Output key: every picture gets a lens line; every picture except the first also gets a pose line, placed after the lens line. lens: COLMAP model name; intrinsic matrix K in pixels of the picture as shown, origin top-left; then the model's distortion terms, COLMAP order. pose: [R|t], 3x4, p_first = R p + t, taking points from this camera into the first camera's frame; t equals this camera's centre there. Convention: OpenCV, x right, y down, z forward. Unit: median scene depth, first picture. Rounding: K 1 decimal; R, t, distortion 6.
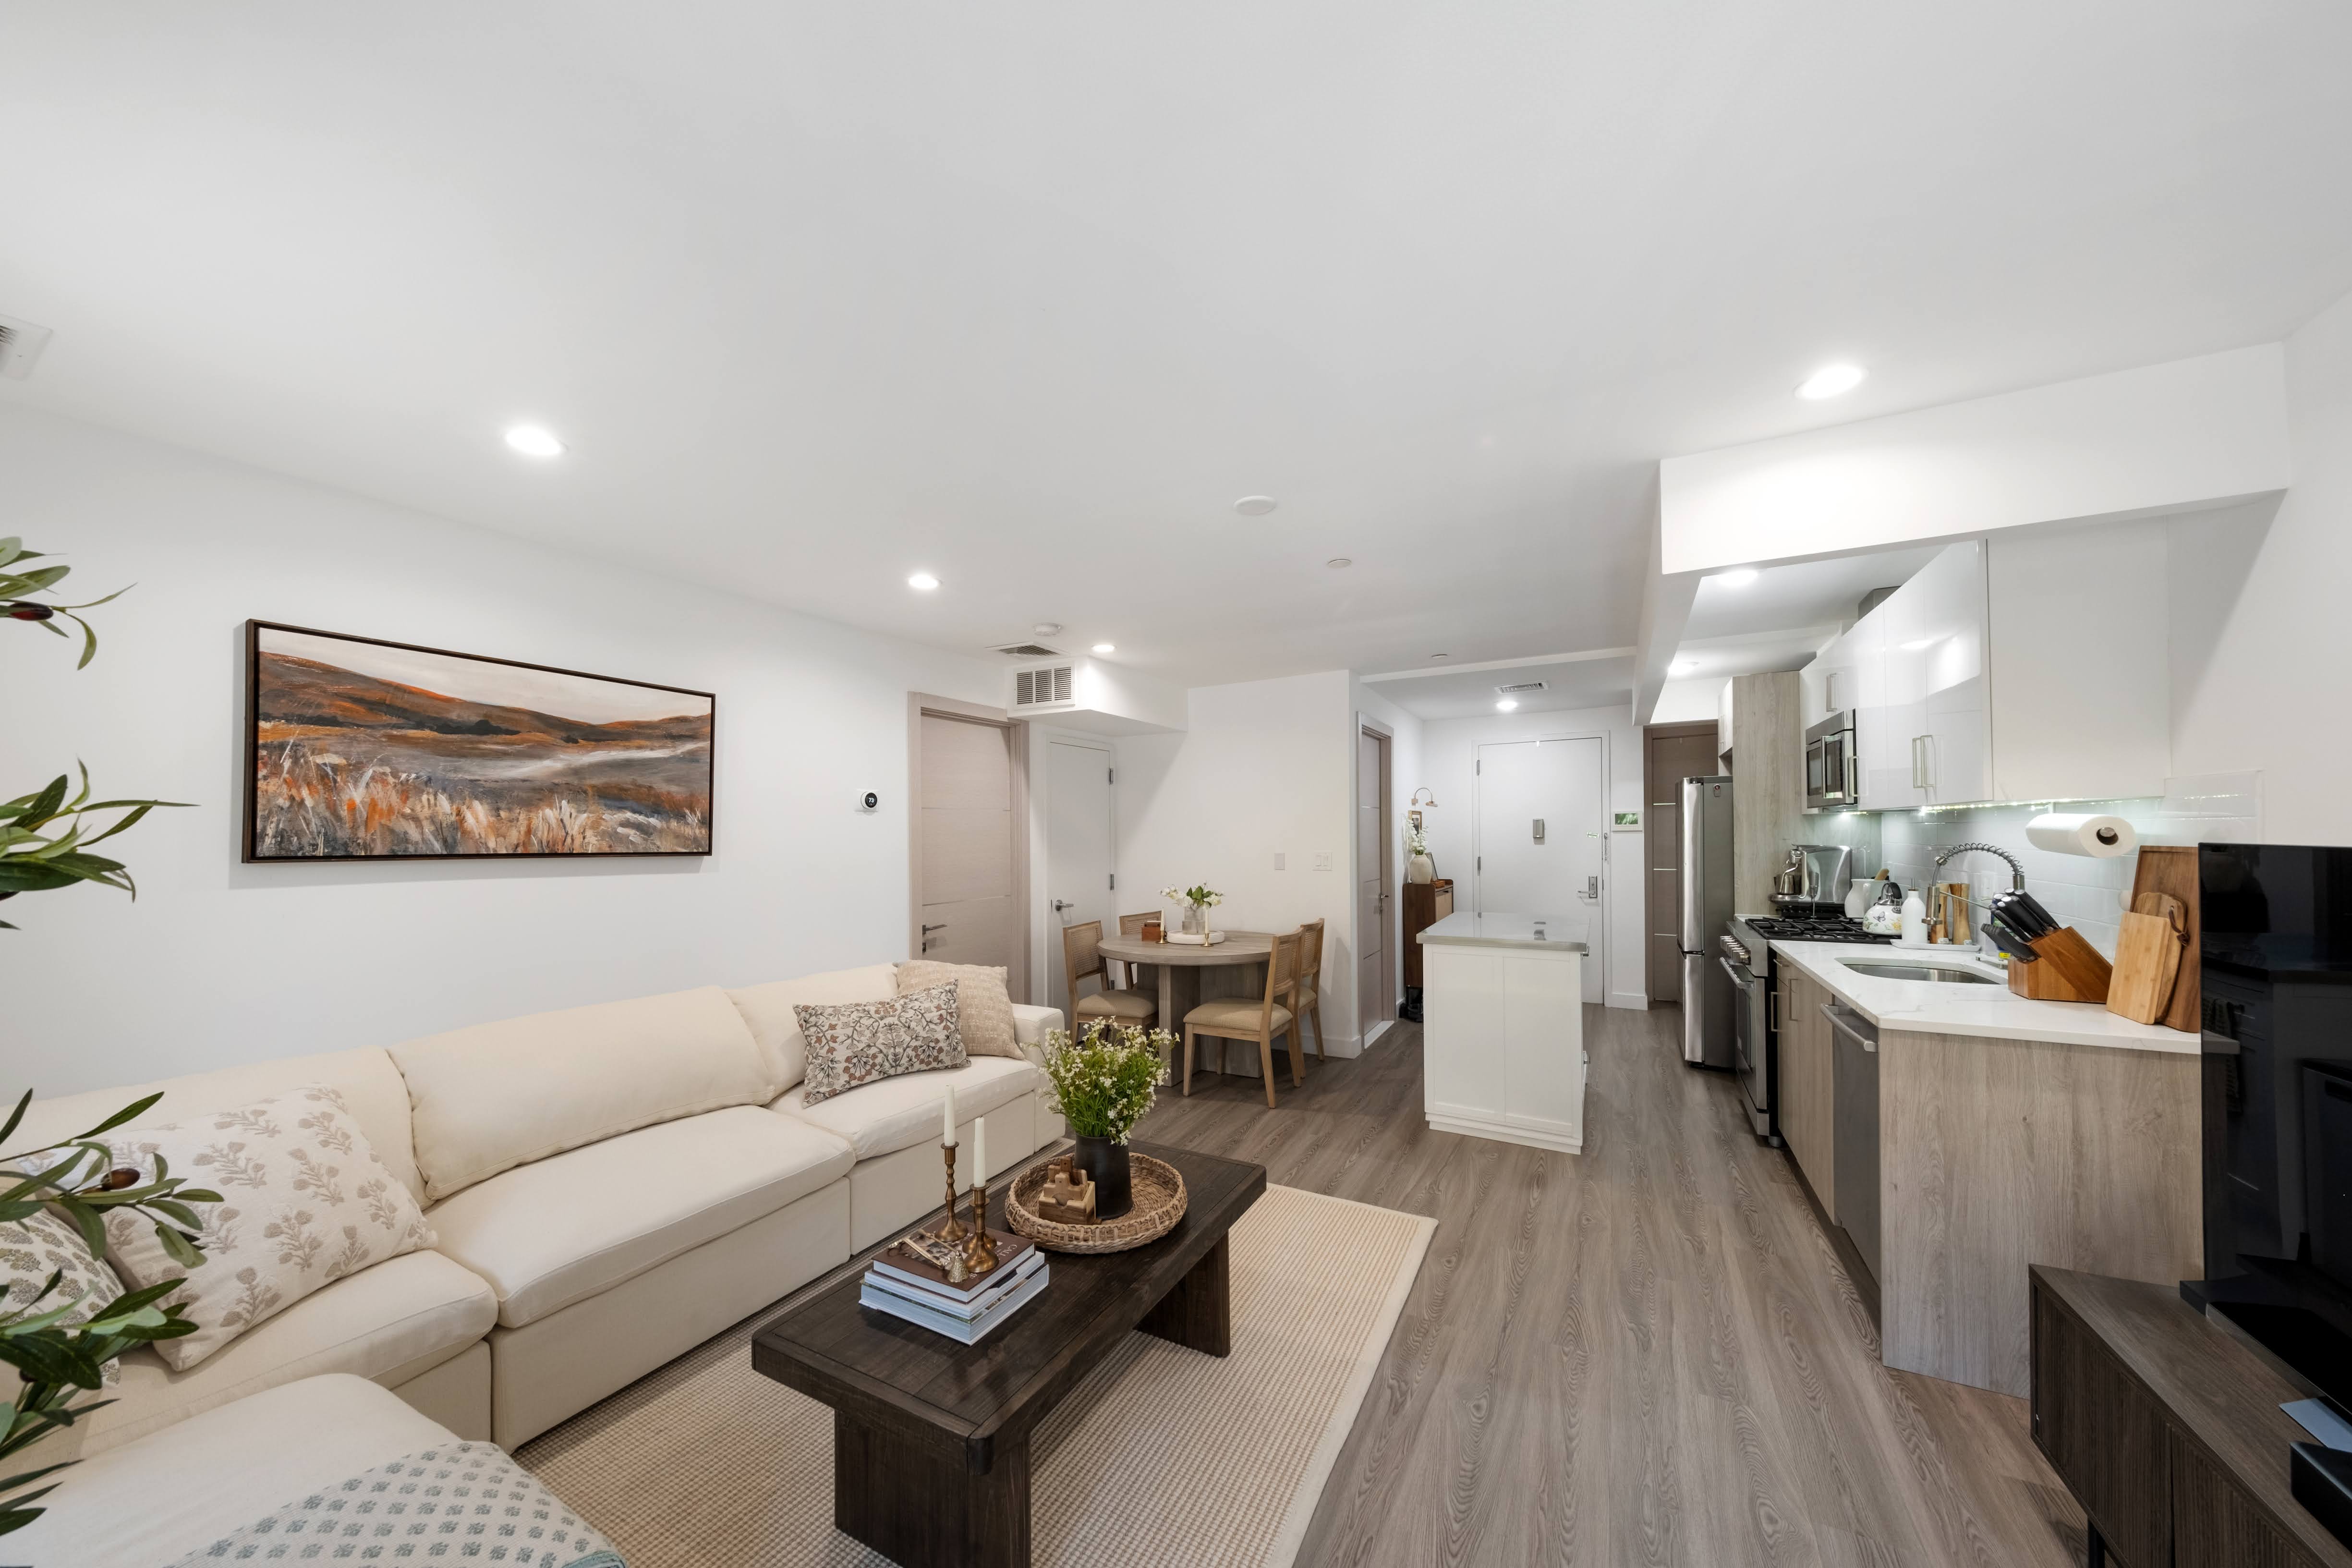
lens RADIAL K [[800.8, 0, 1182.8], [0, 800.8, 828.2], [0, 0, 1]] dist [-0.000955, -0.000043]
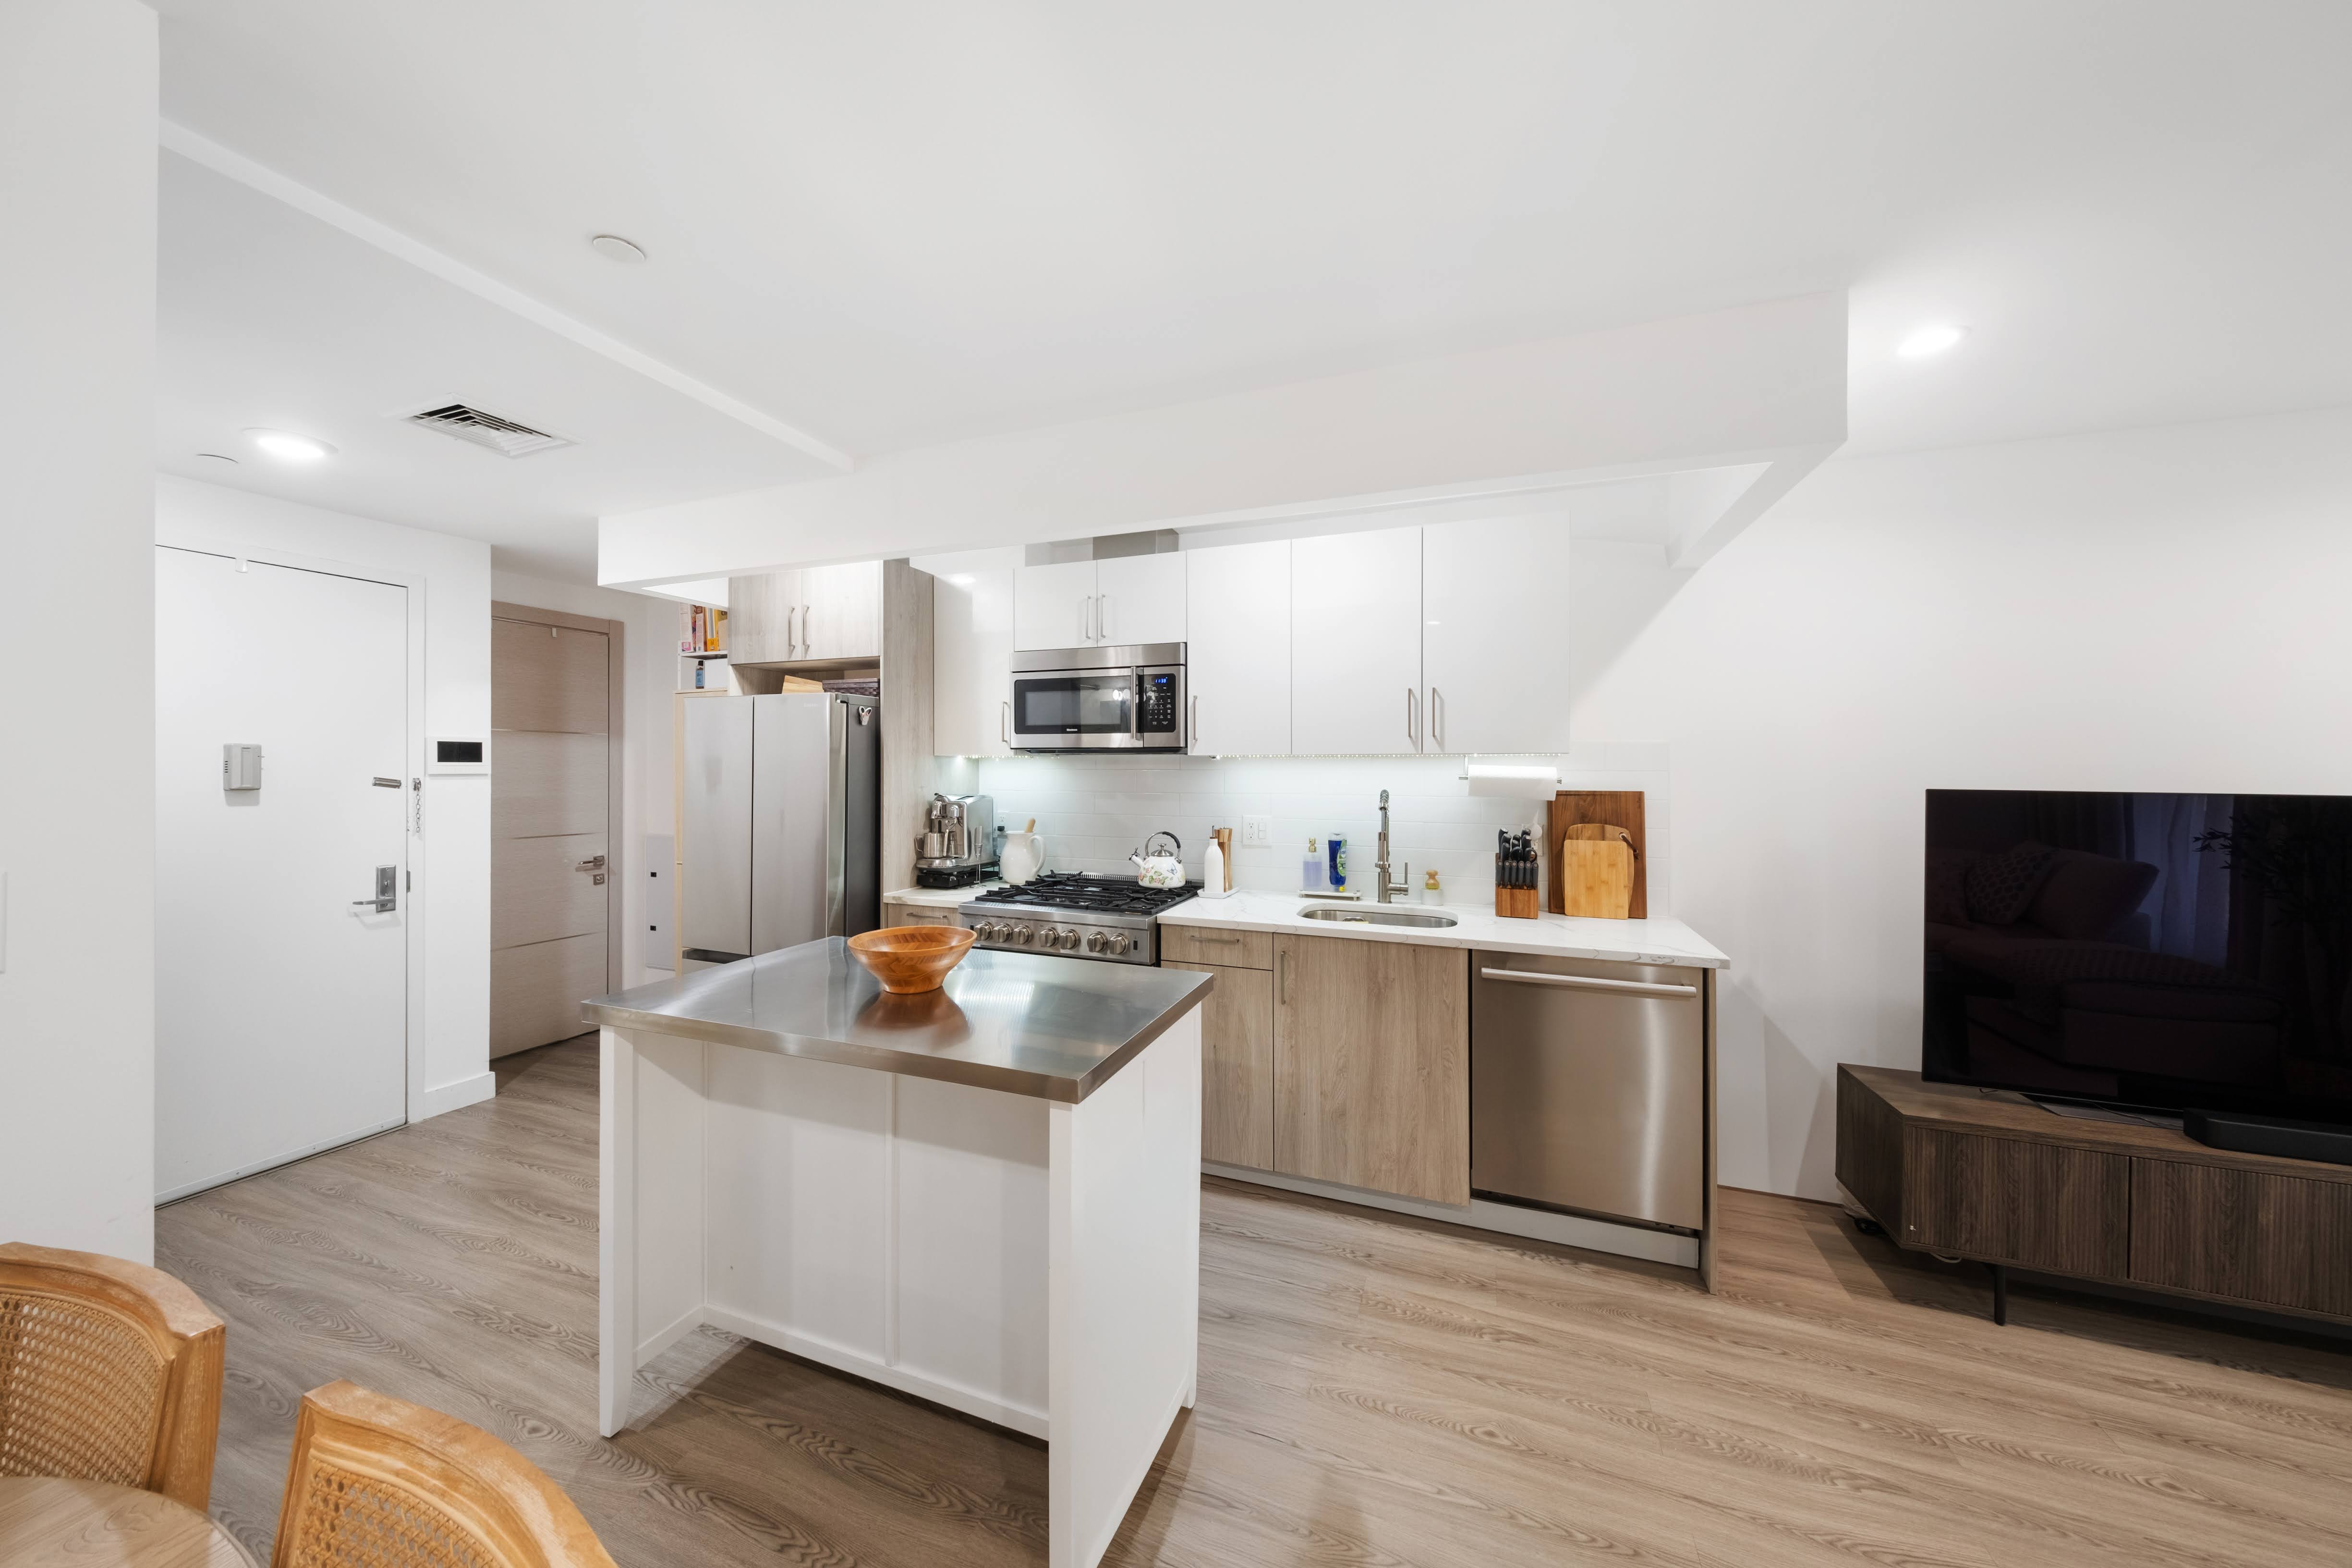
lens RADIAL K [[800.8, 0, 1167.2], [0, 800.8, 772.4], [0, 0, 1]] dist [-0.000955, -0.000043]
pose [[-0.119666, 0.006576, 0.992792, -0.060268], [-0.008670, 0.999933, -0.007668, 0.004764], [-0.992776, -0.009526, -0.119601, 1.438173]]
